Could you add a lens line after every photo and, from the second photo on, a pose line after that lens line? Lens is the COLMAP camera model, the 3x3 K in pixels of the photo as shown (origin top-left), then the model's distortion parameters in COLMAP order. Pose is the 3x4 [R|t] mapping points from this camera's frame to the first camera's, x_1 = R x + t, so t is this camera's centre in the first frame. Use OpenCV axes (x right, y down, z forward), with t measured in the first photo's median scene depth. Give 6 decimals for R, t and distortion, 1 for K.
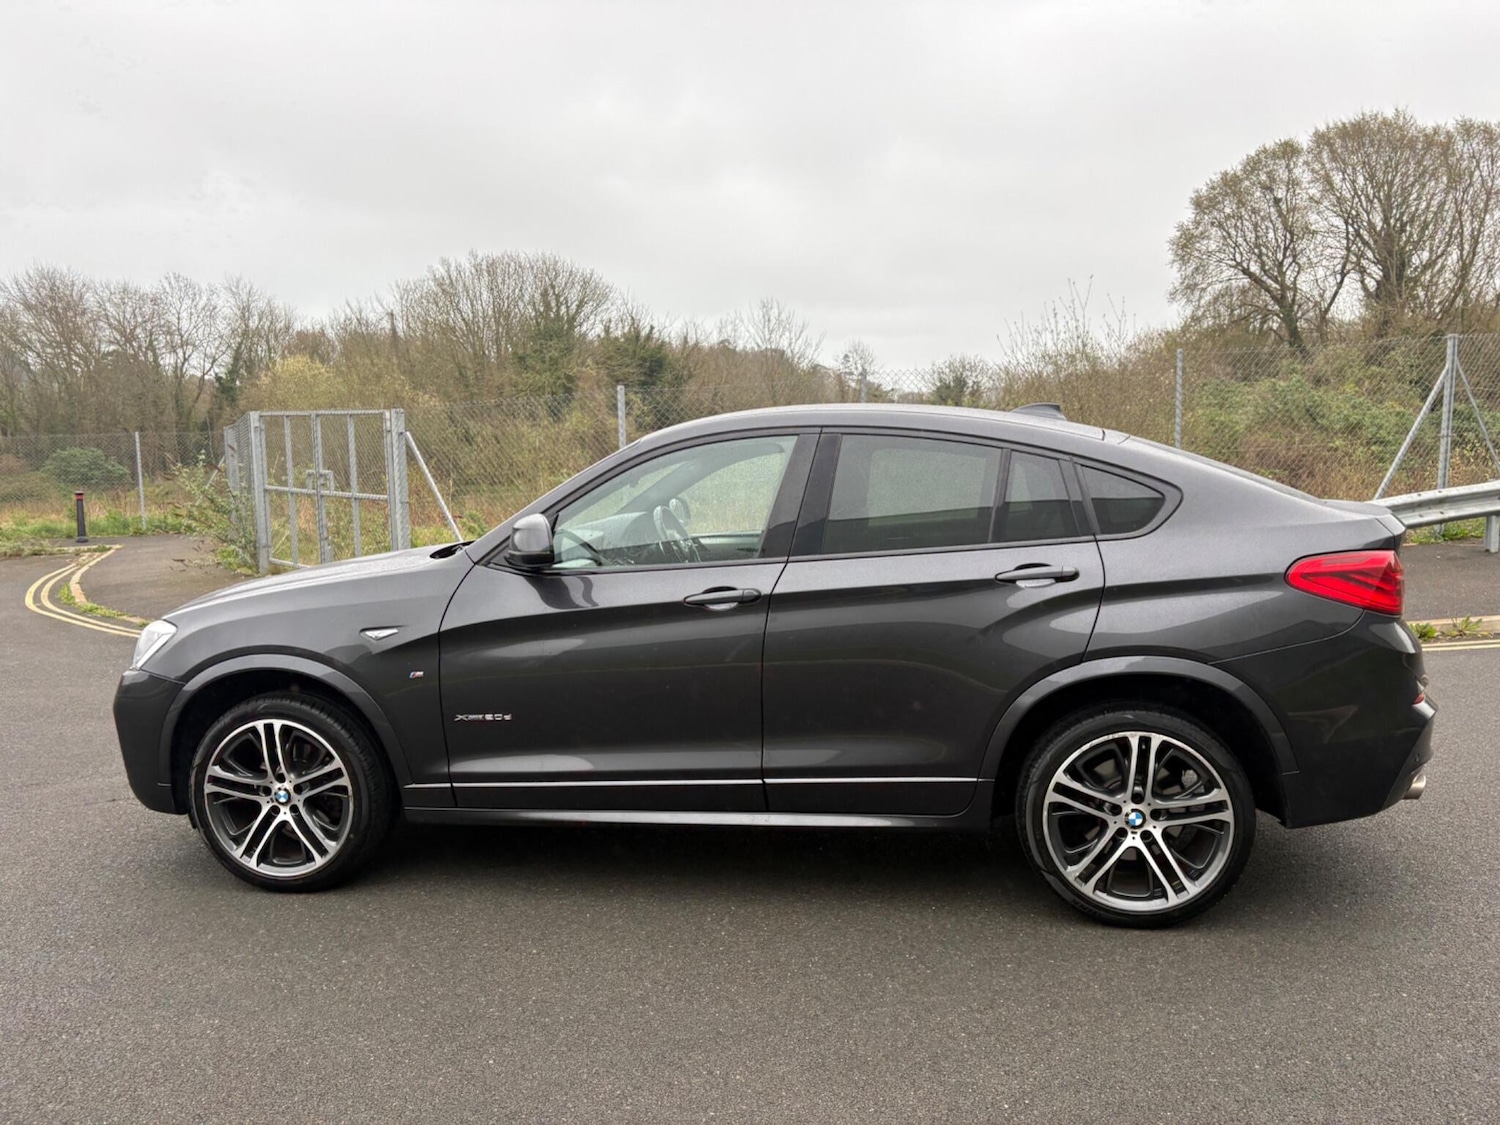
lens RADIAL K [[1113.8, 0, 750.0], [0, 1113.8, 556.4], [0, 0, 1]] dist [0.025651, -0.006639]
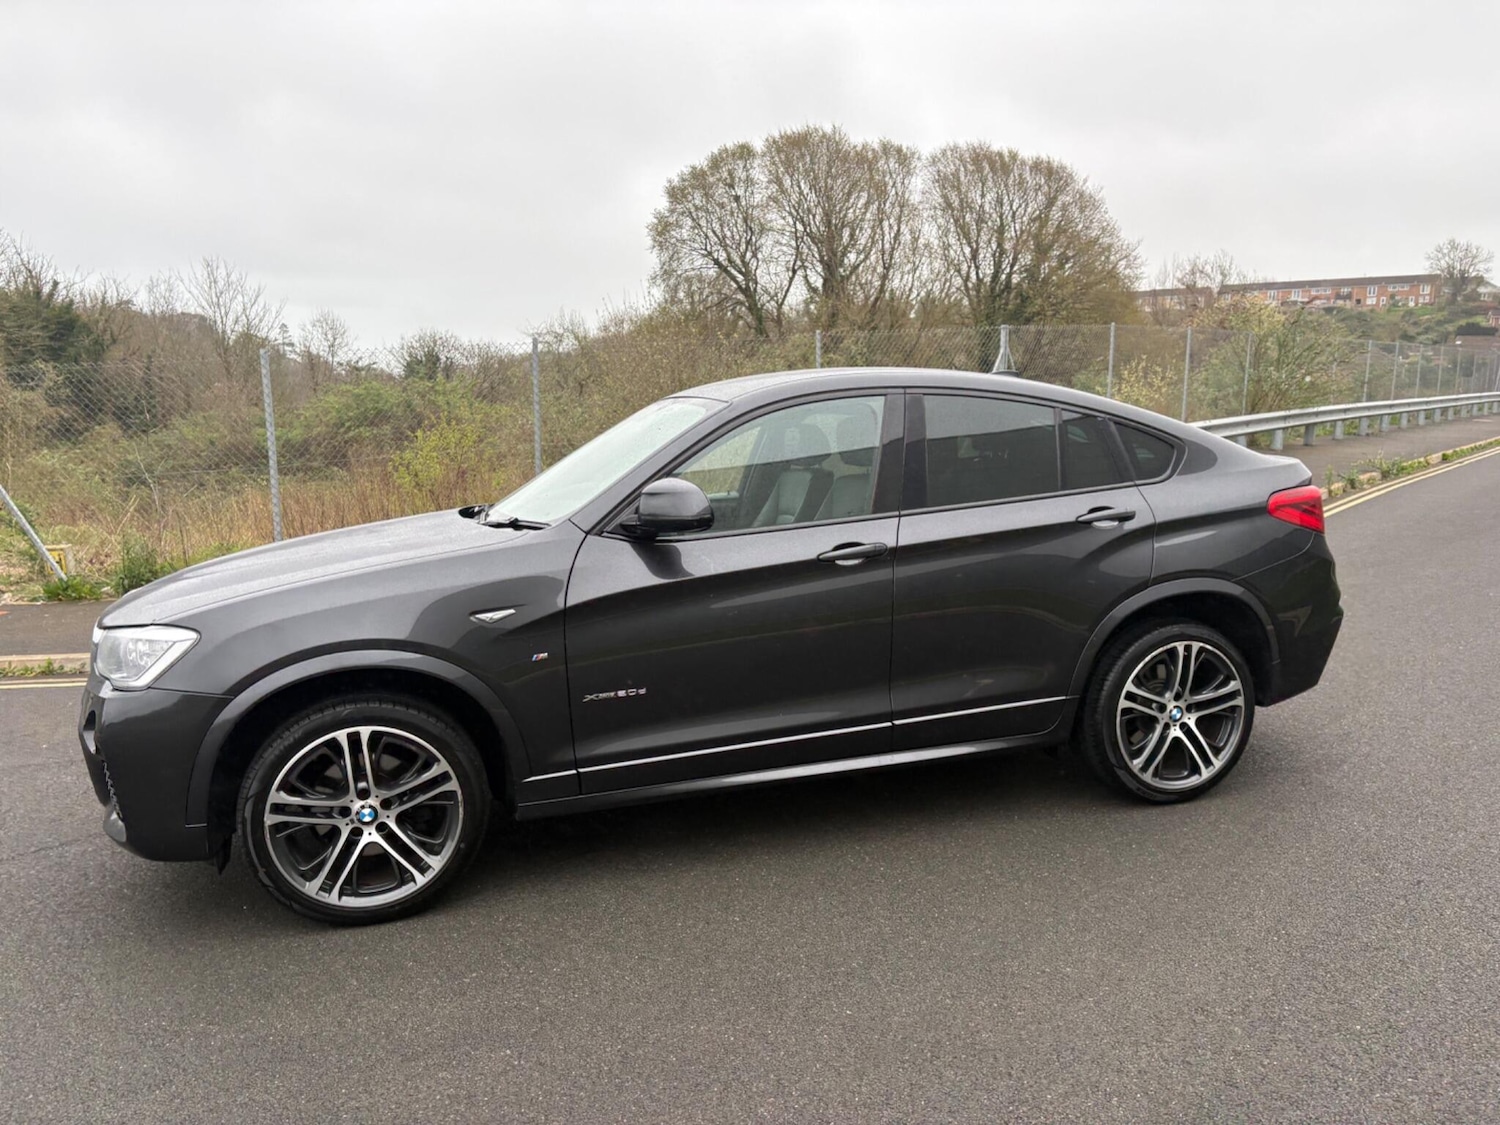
lens RADIAL K [[1120.9, 0, 747.8], [0, 1120.9, 568.7], [0, 0, 1]] dist [0.024326, -0.002154]
pose [[0.895258, -0.061652, 0.441262, -0.530505], [0.048537, 0.997981, 0.040960, 0.004171], [-0.442897, -0.015252, 0.896443, 0.098448]]
